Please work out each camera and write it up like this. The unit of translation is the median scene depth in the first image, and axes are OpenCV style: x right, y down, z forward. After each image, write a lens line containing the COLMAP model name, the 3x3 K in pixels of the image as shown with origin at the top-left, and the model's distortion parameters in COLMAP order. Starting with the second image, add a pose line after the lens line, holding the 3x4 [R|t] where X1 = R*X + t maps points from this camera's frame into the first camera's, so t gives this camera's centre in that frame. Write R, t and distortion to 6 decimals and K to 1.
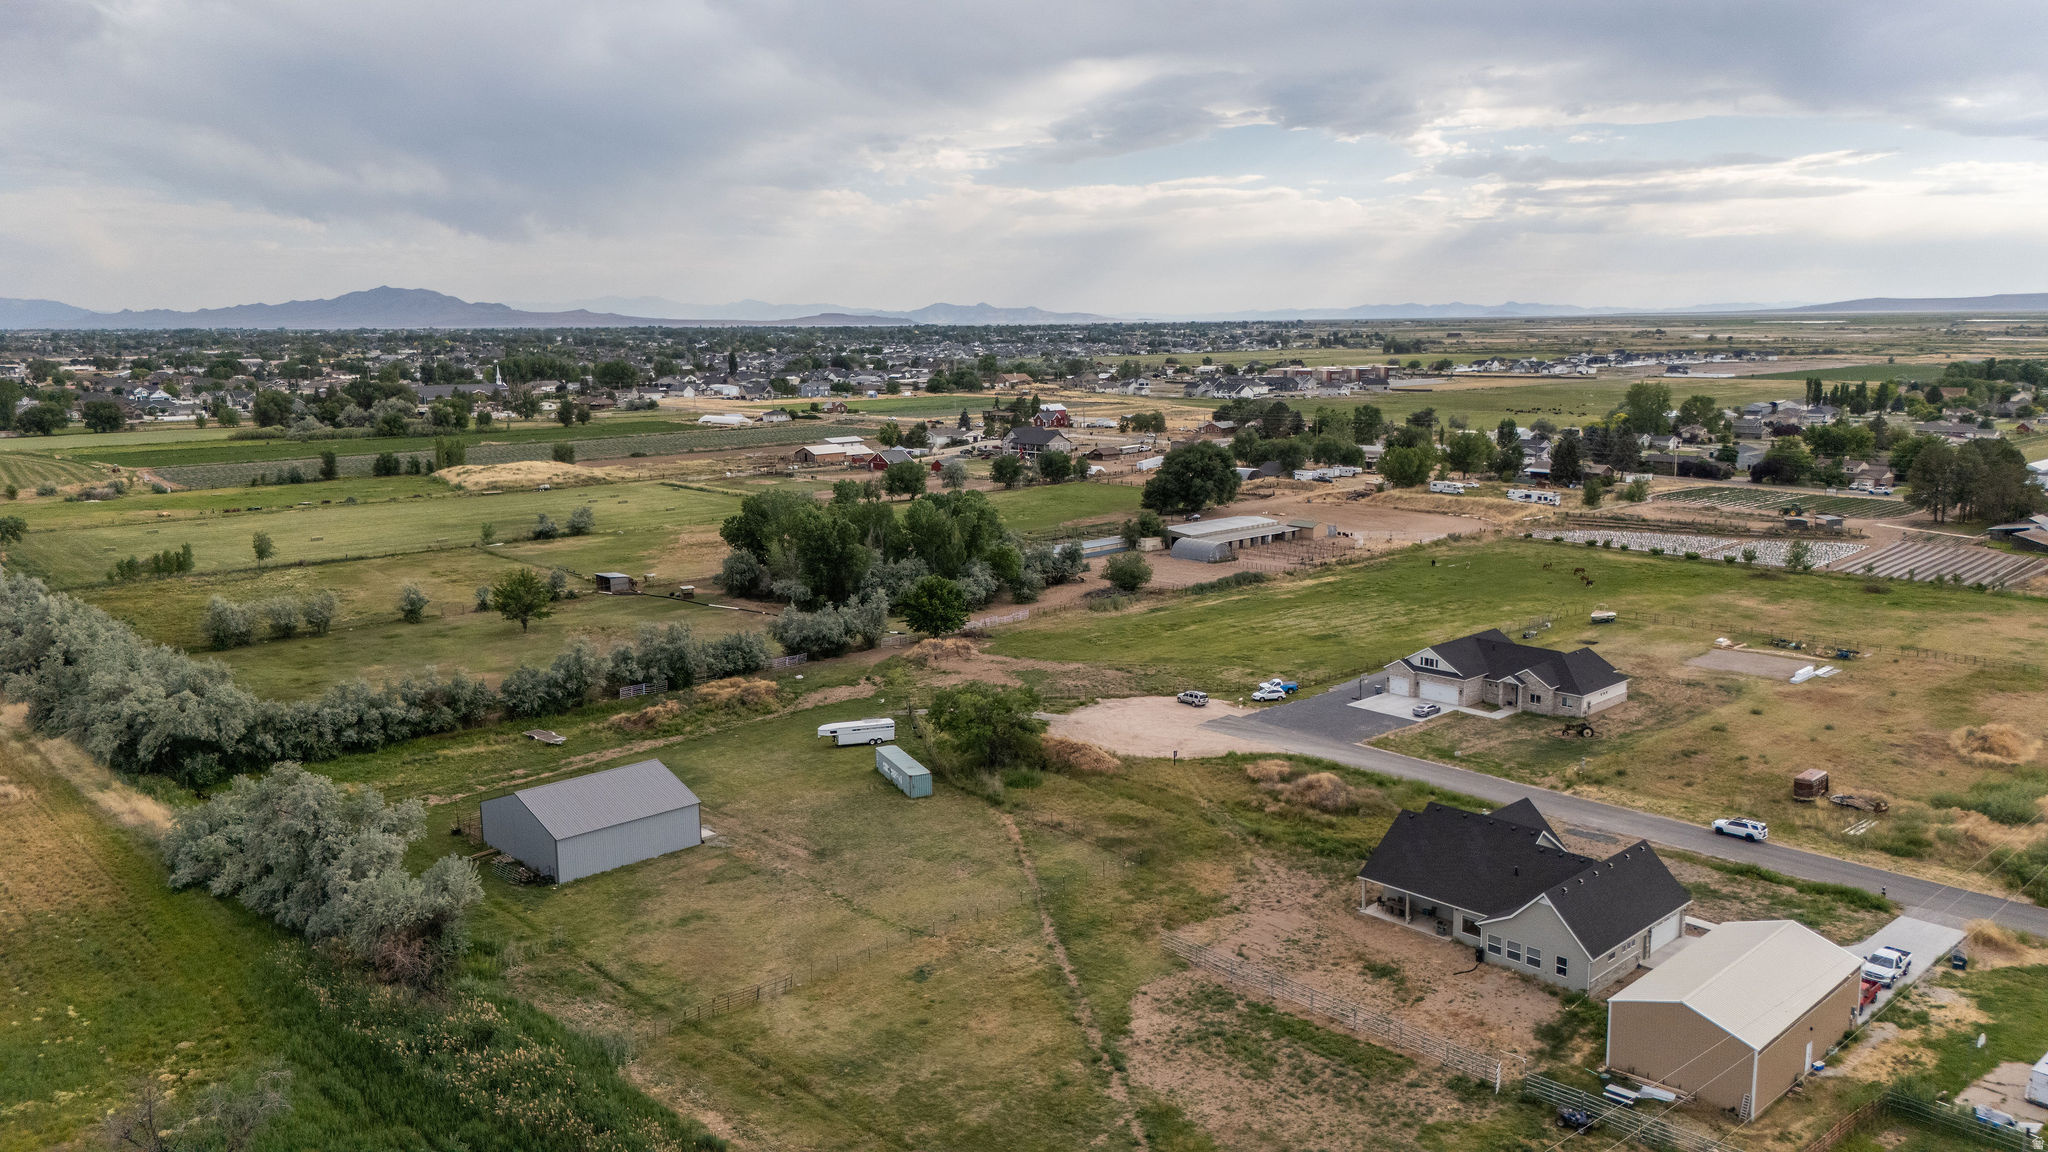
lens RADIAL K [[1498.4, 0, 1026.9], [0, 1498.4, 573.1], [0, 0, 1]] dist [0.095742, -0.112794]
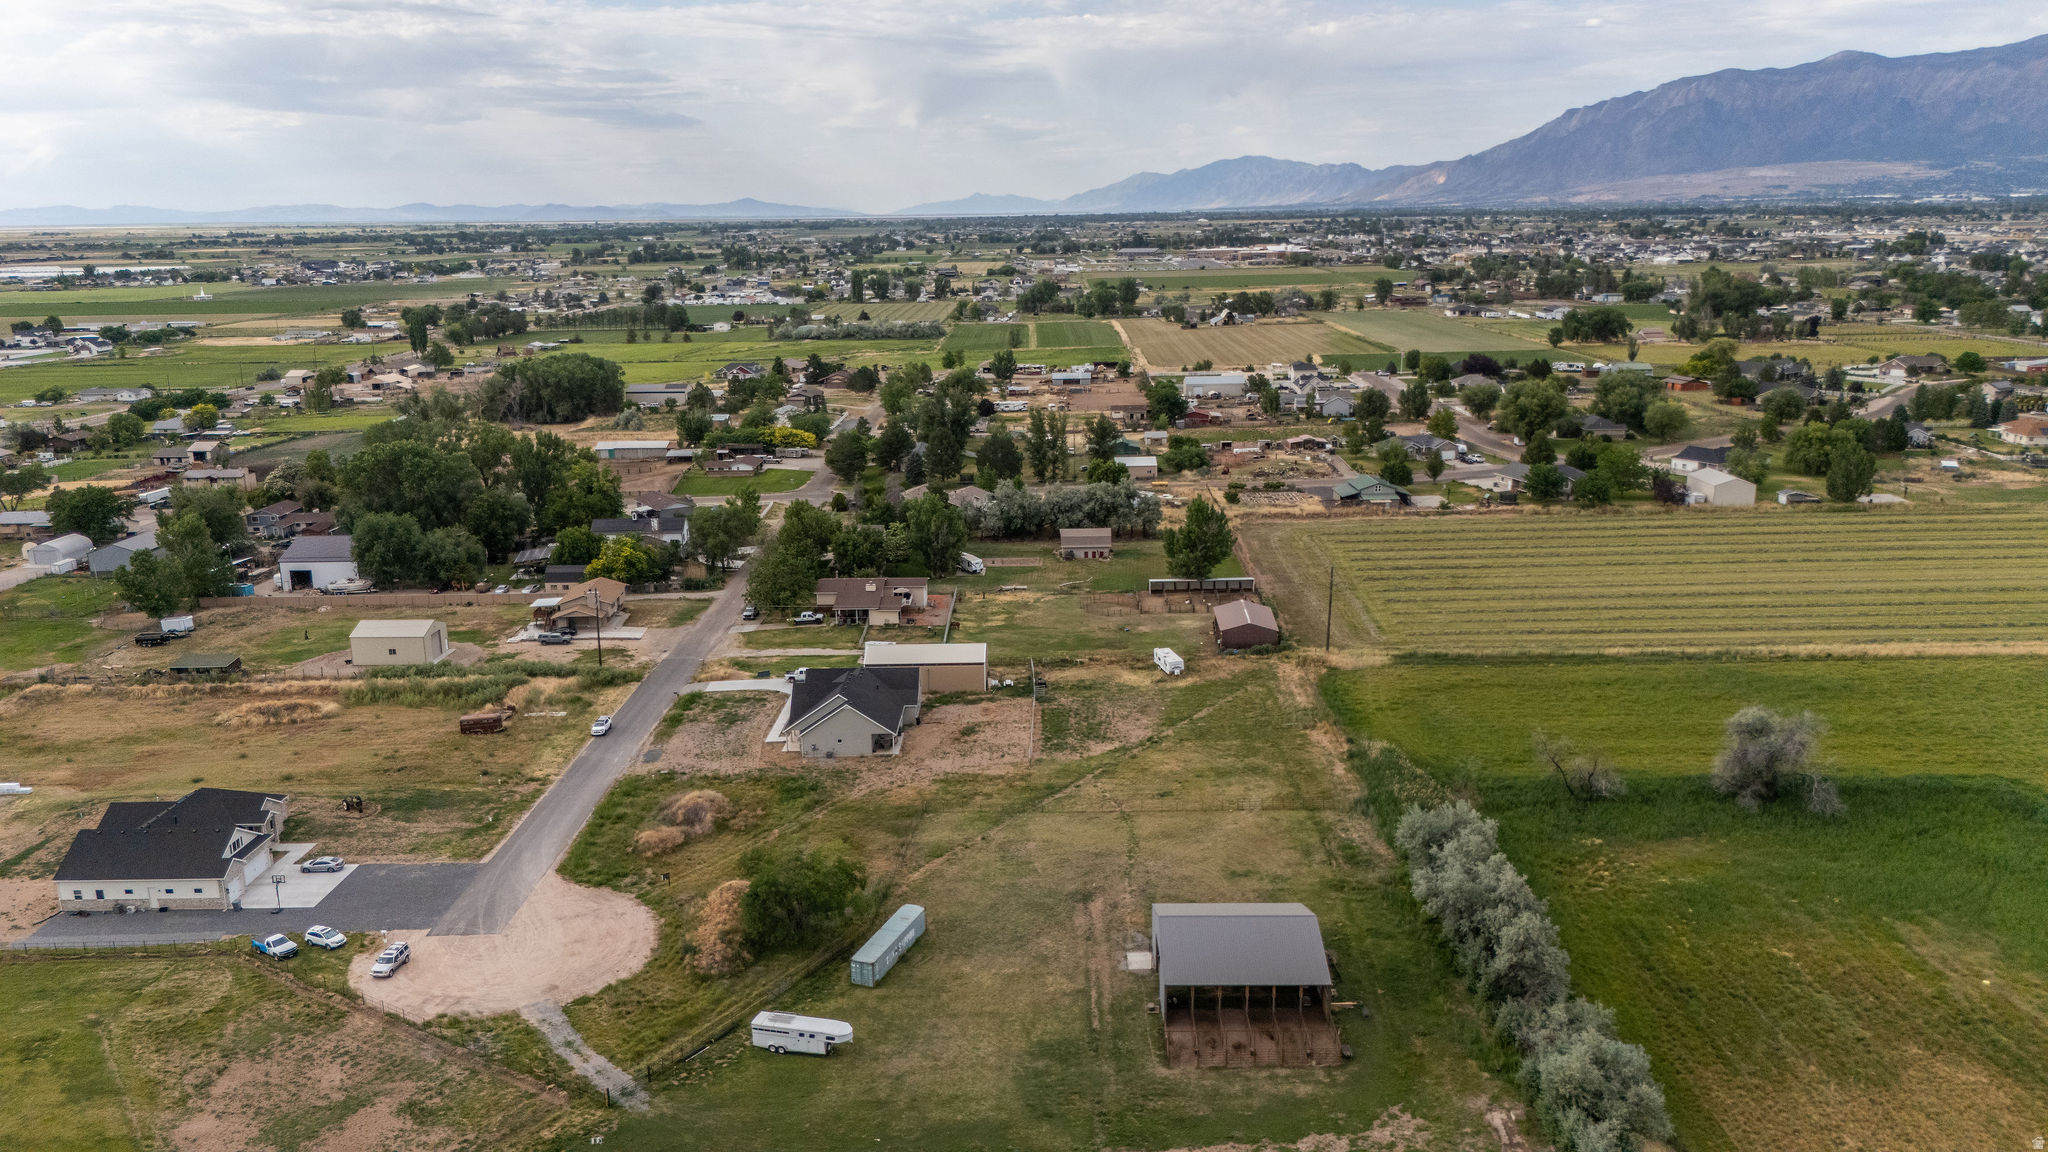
lens RADIAL K [[1498.4, 0, 1026.9], [0, 1498.4, 573.1], [0, 0, 1]] dist [0.095742, -0.112794]
pose [[-0.712943, -0.143631, 0.686355, -0.655632], [0.141299, 0.929294, 0.341242, -0.333507], [-0.686839, 0.340267, -0.642239, 1.301249]]
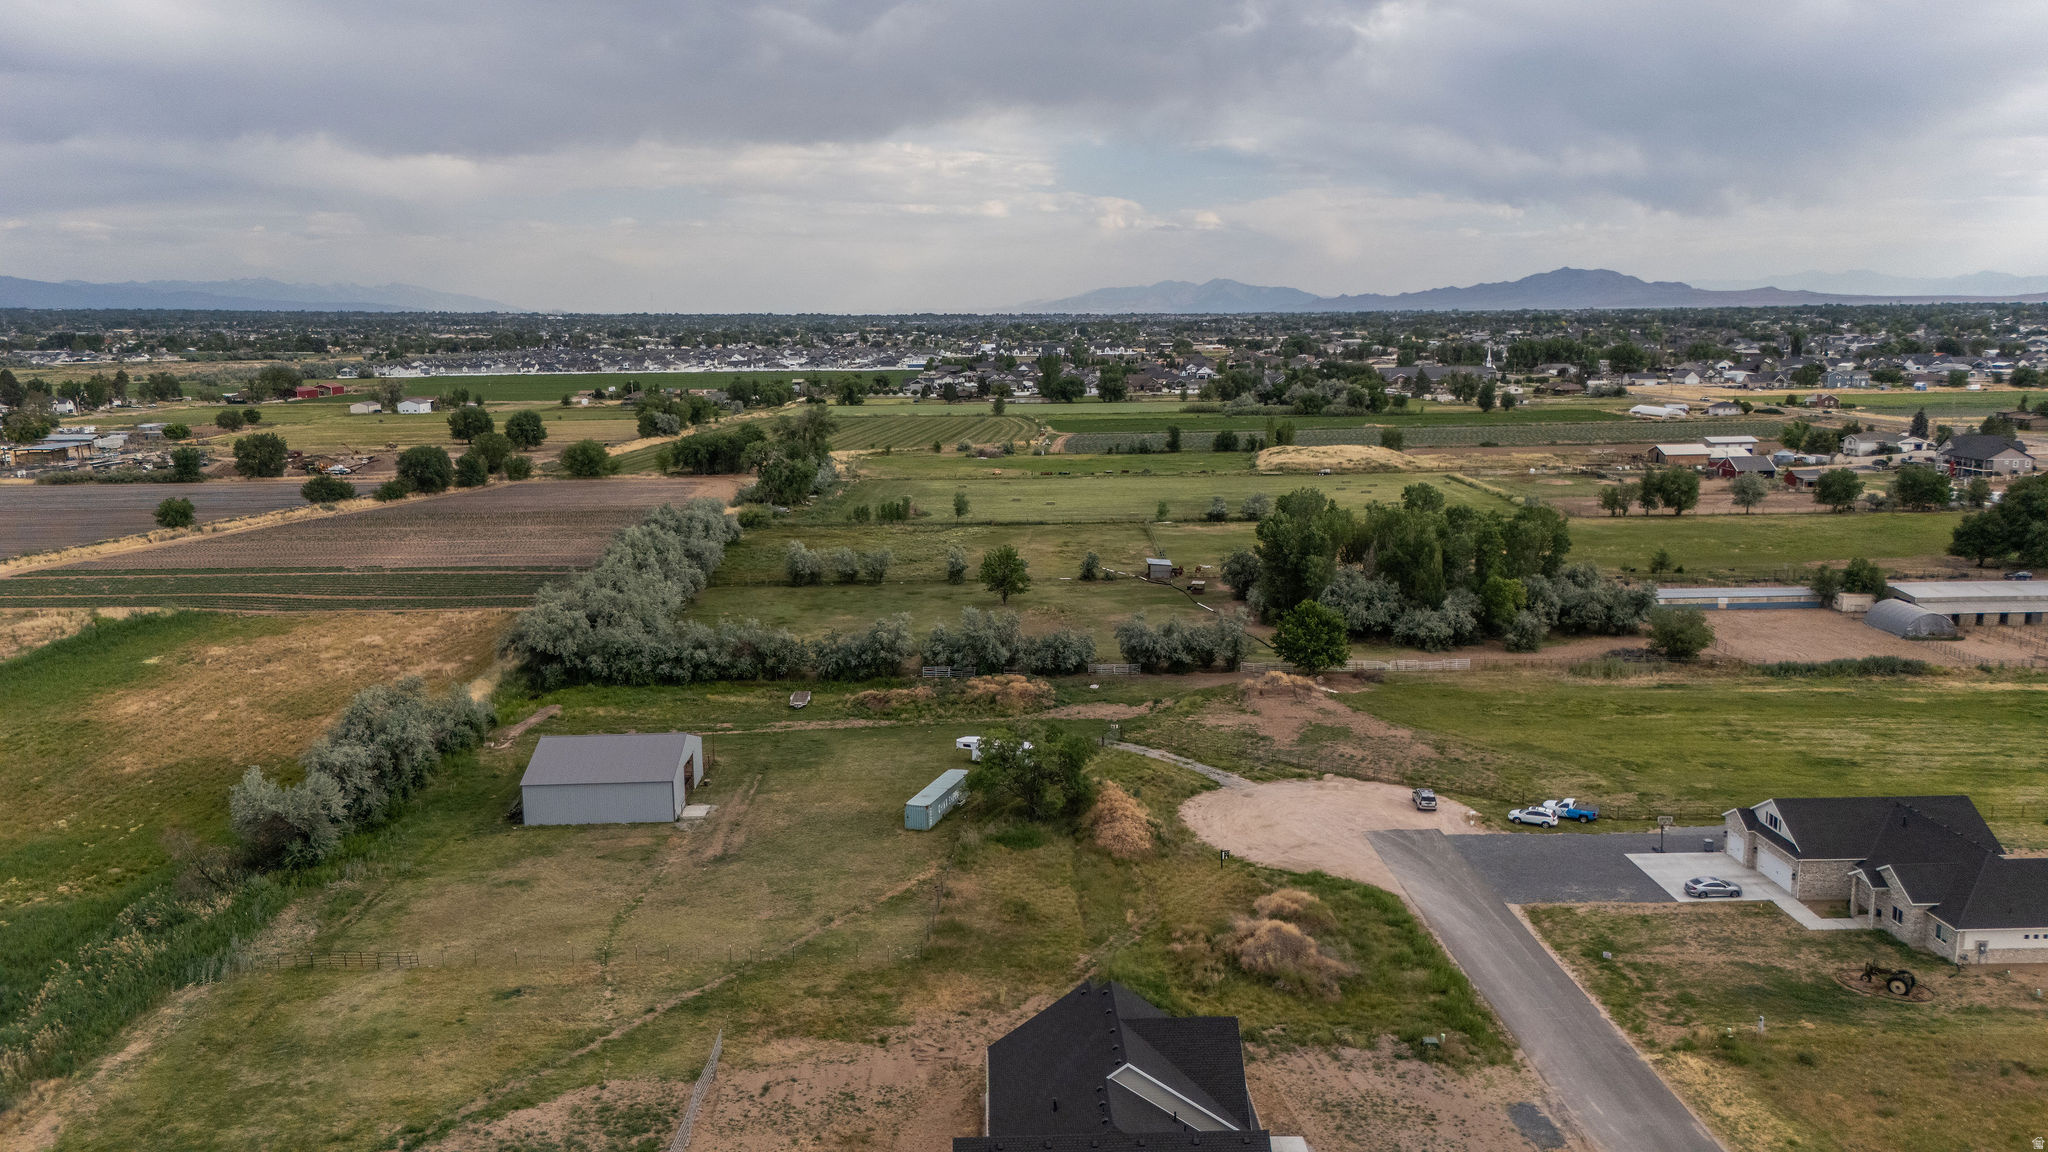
lens RADIAL K [[1498.4, 0, 1026.9], [0, 1498.4, 573.1], [0, 0, 1]] dist [0.095742, -0.112794]
pose [[0.745168, 0.115358, -0.656824, 0.492242], [-0.107015, 0.992846, 0.052965, -0.054257], [0.658235, 0.030822, 0.752182, 0.304024]]
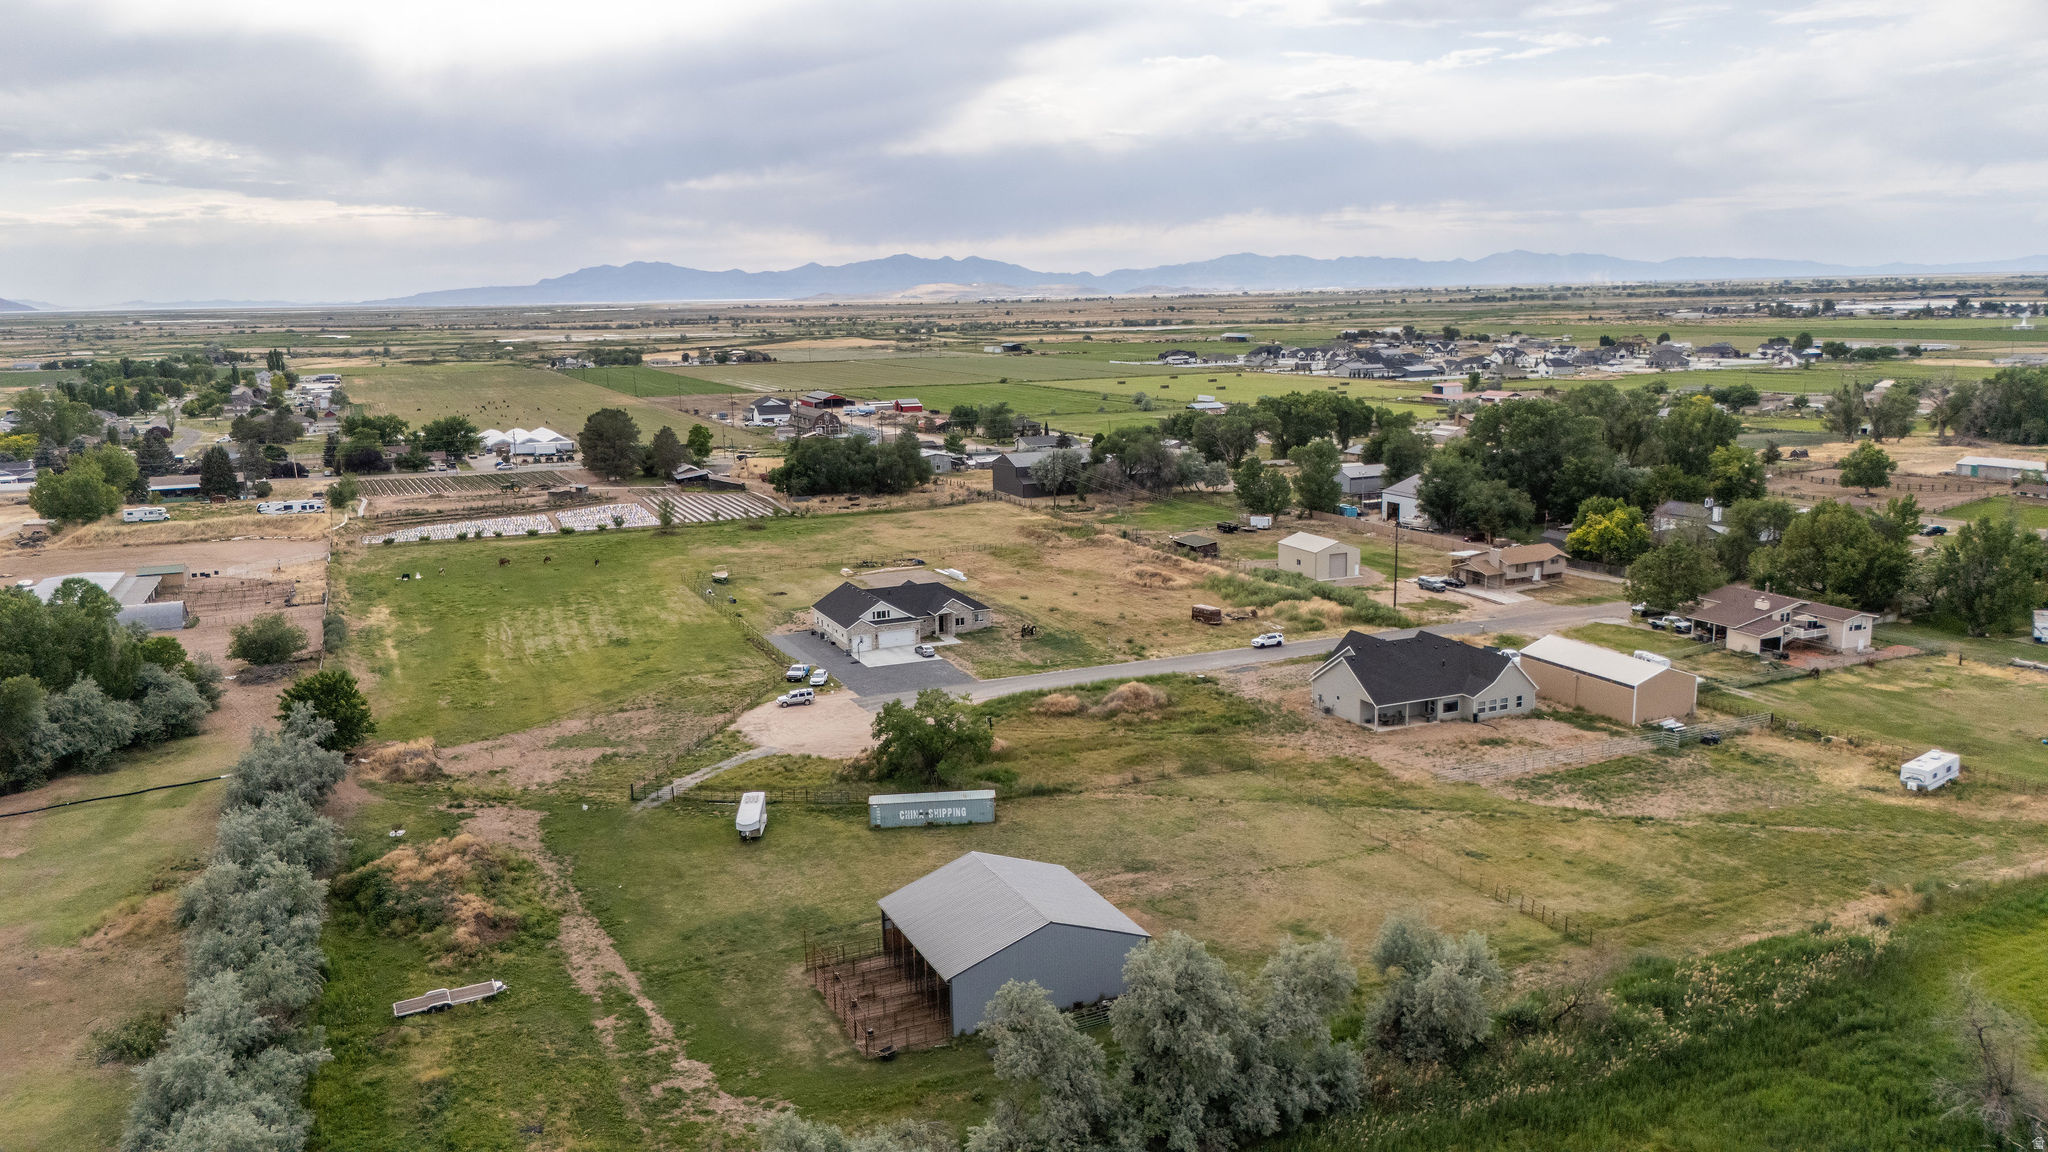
lens RADIAL K [[1498.4, 0, 1026.9], [0, 1498.4, 573.1], [0, 0, 1]] dist [0.095742, -0.112794]
pose [[0.338747, -0.170523, 0.925296, -0.768628], [0.173641, 0.977877, 0.116645, -0.086853], [-0.924716, 0.121156, 0.360863, 0.552196]]
